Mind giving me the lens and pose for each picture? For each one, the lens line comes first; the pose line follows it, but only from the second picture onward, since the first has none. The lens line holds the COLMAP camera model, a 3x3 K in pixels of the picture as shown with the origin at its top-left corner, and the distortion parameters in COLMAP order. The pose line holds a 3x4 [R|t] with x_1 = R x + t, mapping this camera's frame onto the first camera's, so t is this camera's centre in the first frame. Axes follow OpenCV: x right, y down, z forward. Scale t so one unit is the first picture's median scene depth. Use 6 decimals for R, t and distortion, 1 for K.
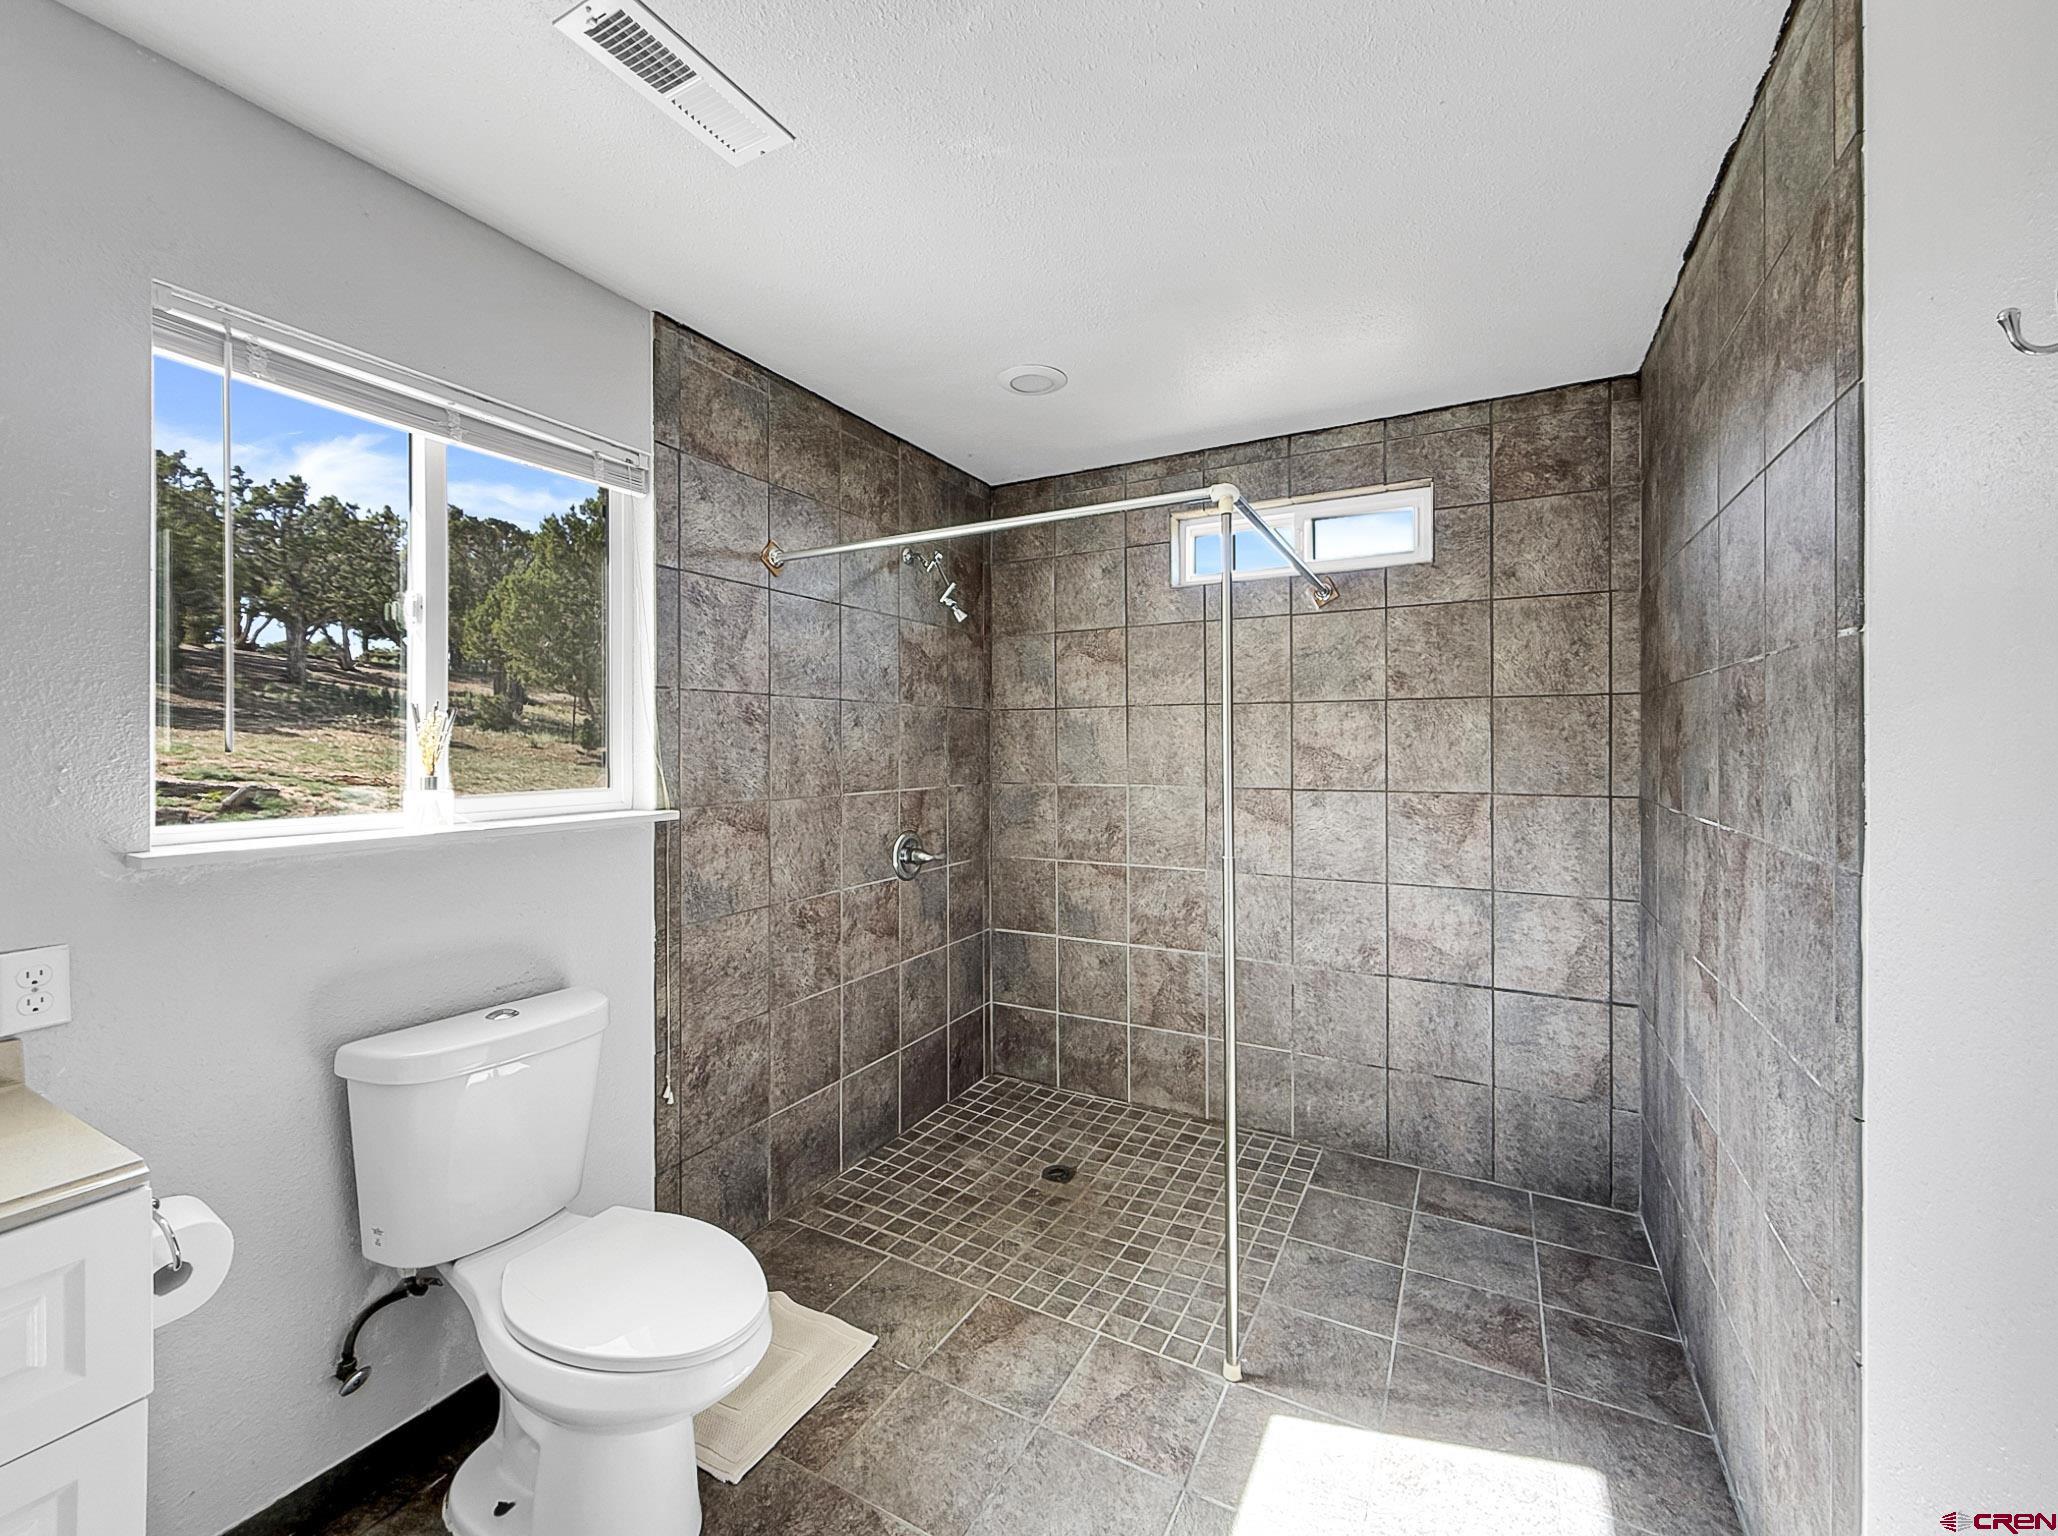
lens RADIAL K [[841.6, 0, 1030.4], [0, 841.6, 736.6], [0, 0, 1]] dist [-0.000970, -0.000074]
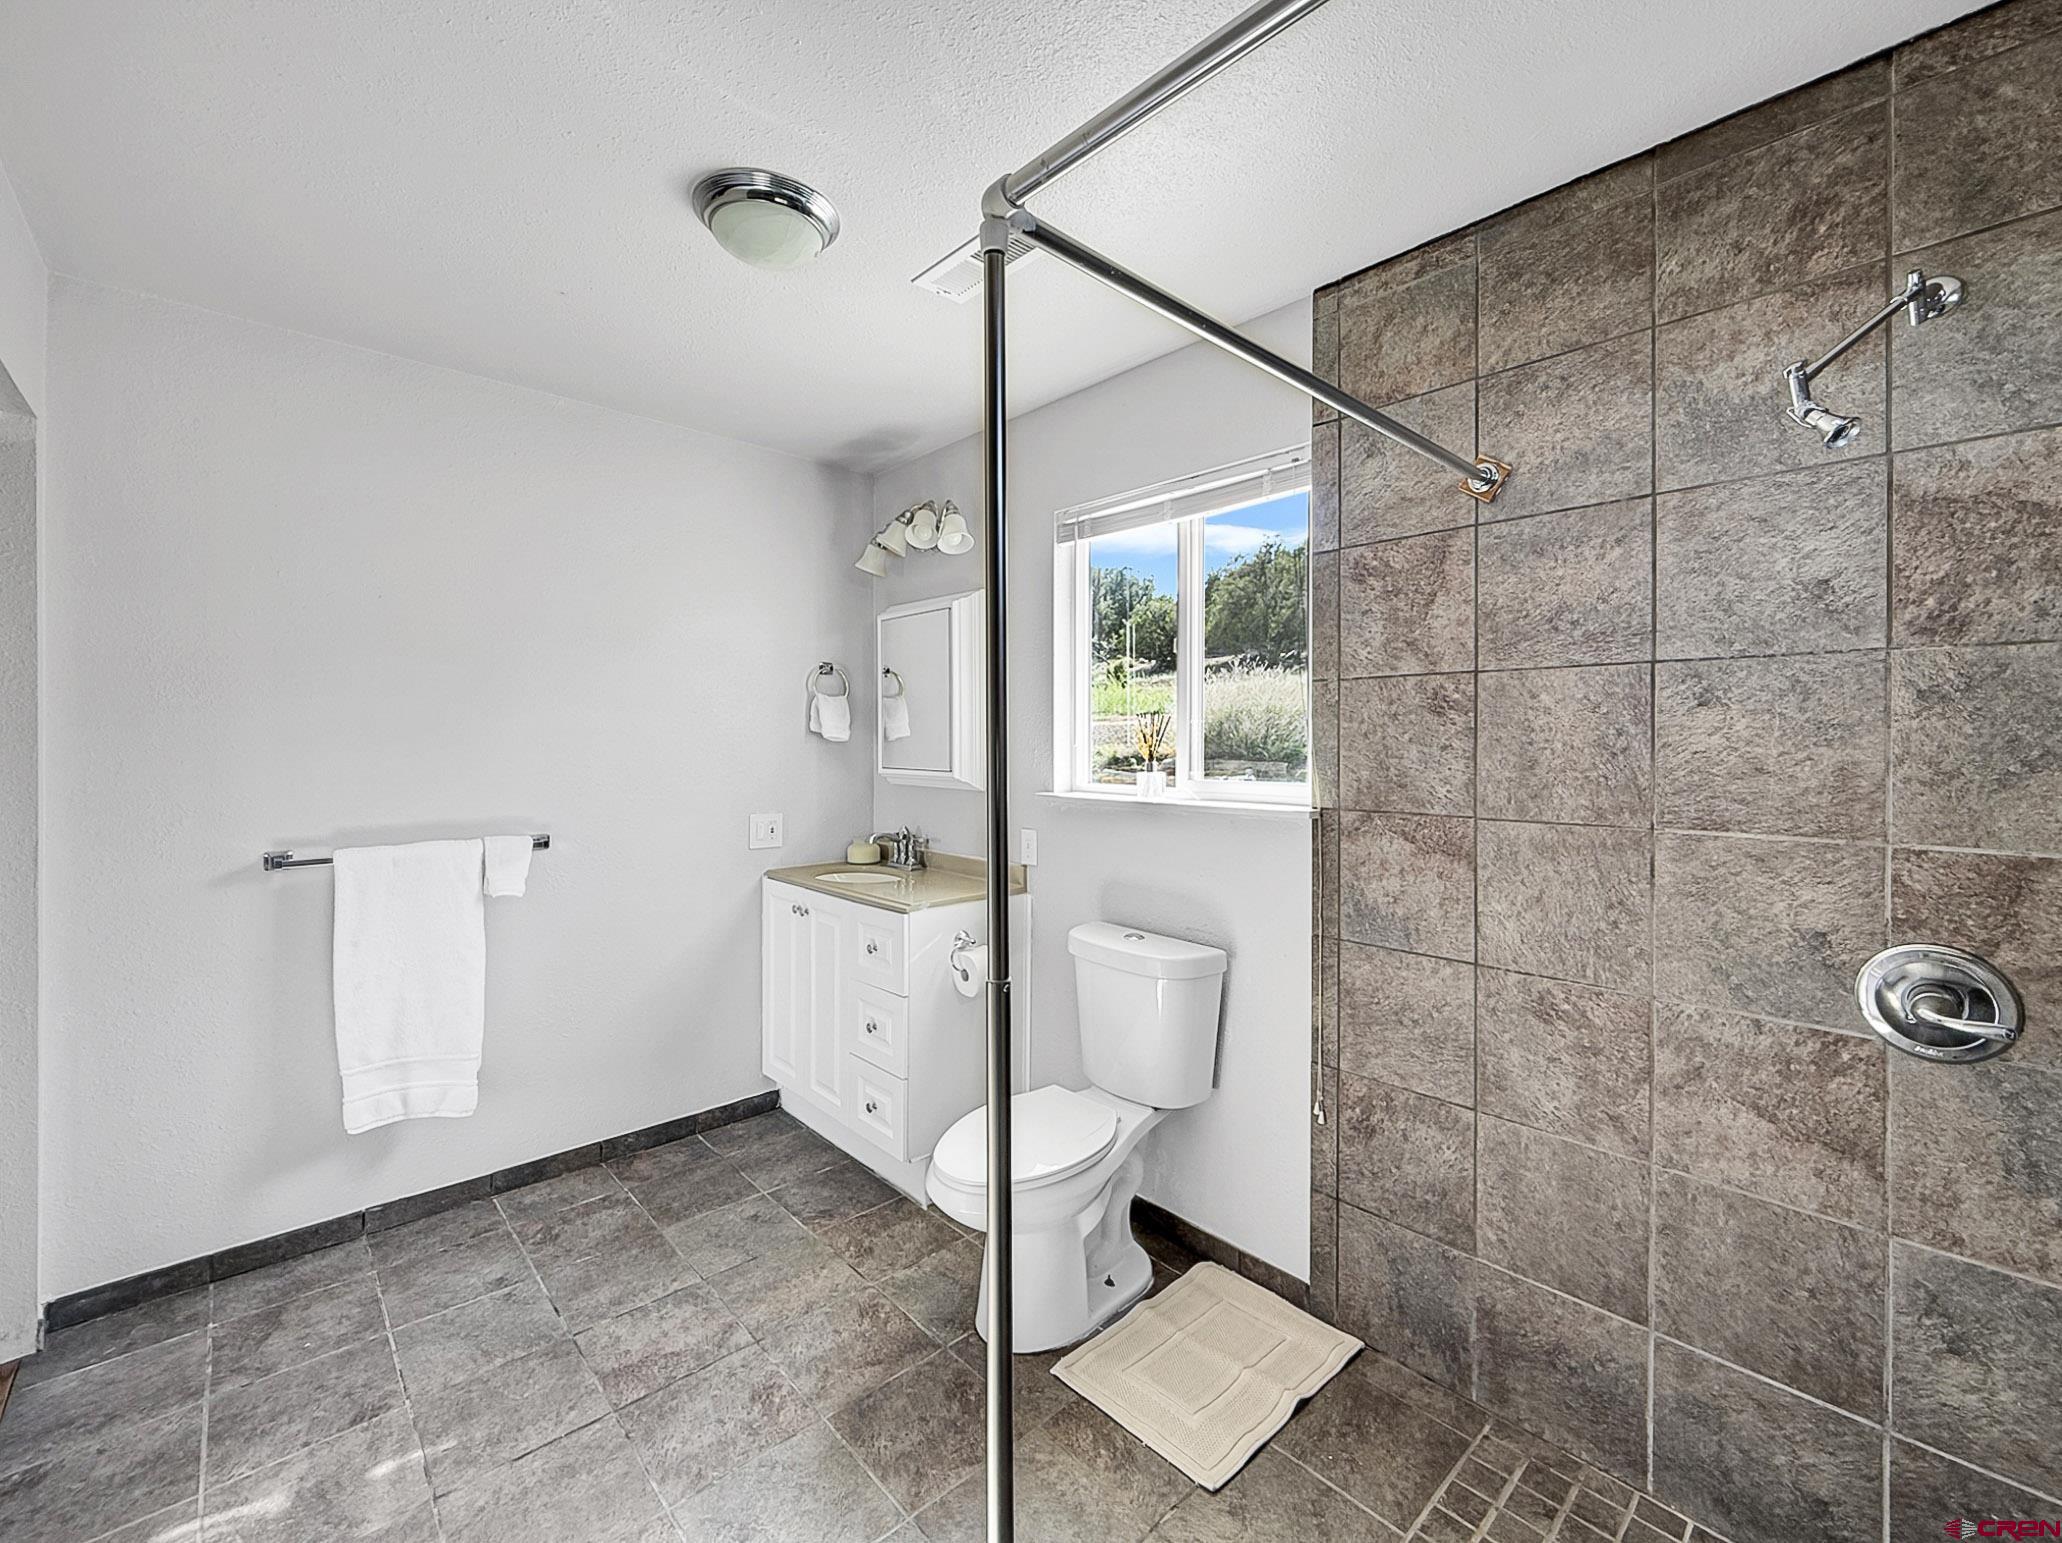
lens RADIAL K [[849.4, 0, 1037.4], [0, 849.4, 751.2], [0, 0, 1]] dist [0.001269, 0.000077]
pose [[-0.315974, 0.000211, -0.948768, 0.521349], [-0.002726, 0.999996, 0.001130, 0.019367], [0.948764, 0.002944, -0.315972, 0.909817]]
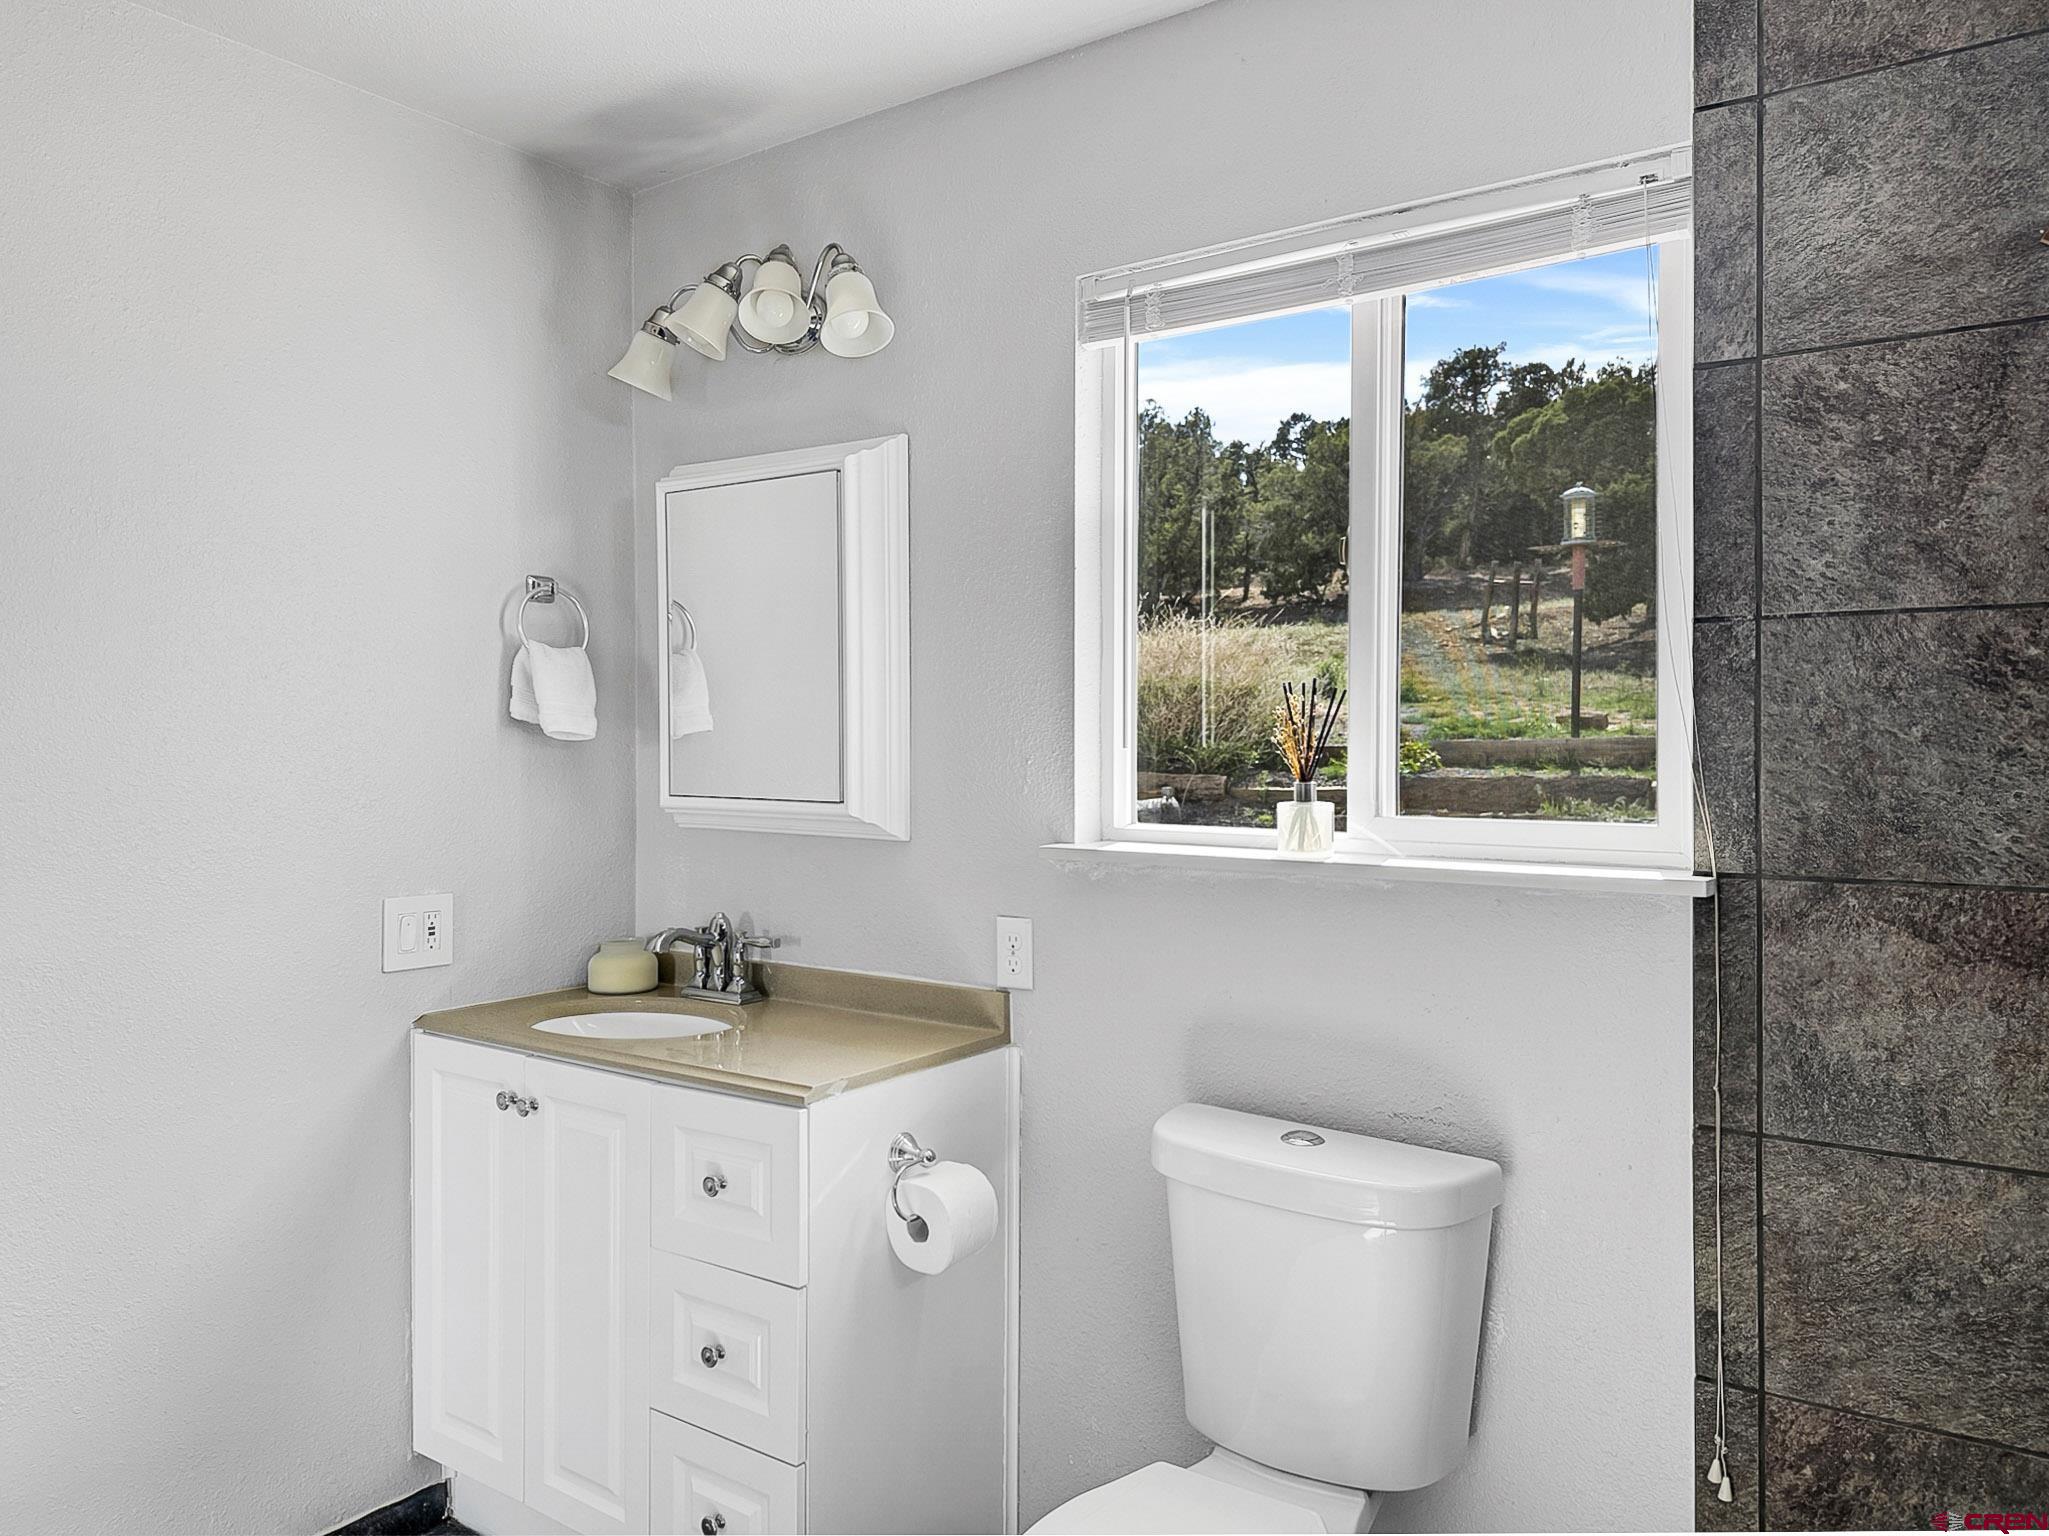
lens RADIAL K [[1404.9, 0, 1024.5], [0, 1404.9, 768.0], [0, 0, 1]] dist [0.039305, -0.056366]
pose [[-0.112568, 0.011008, -0.993583, 0.366811], [0.000579, 0.999939, 0.011013, 0.015224], [0.993644, 0.000664, -0.112567, 0.639569]]
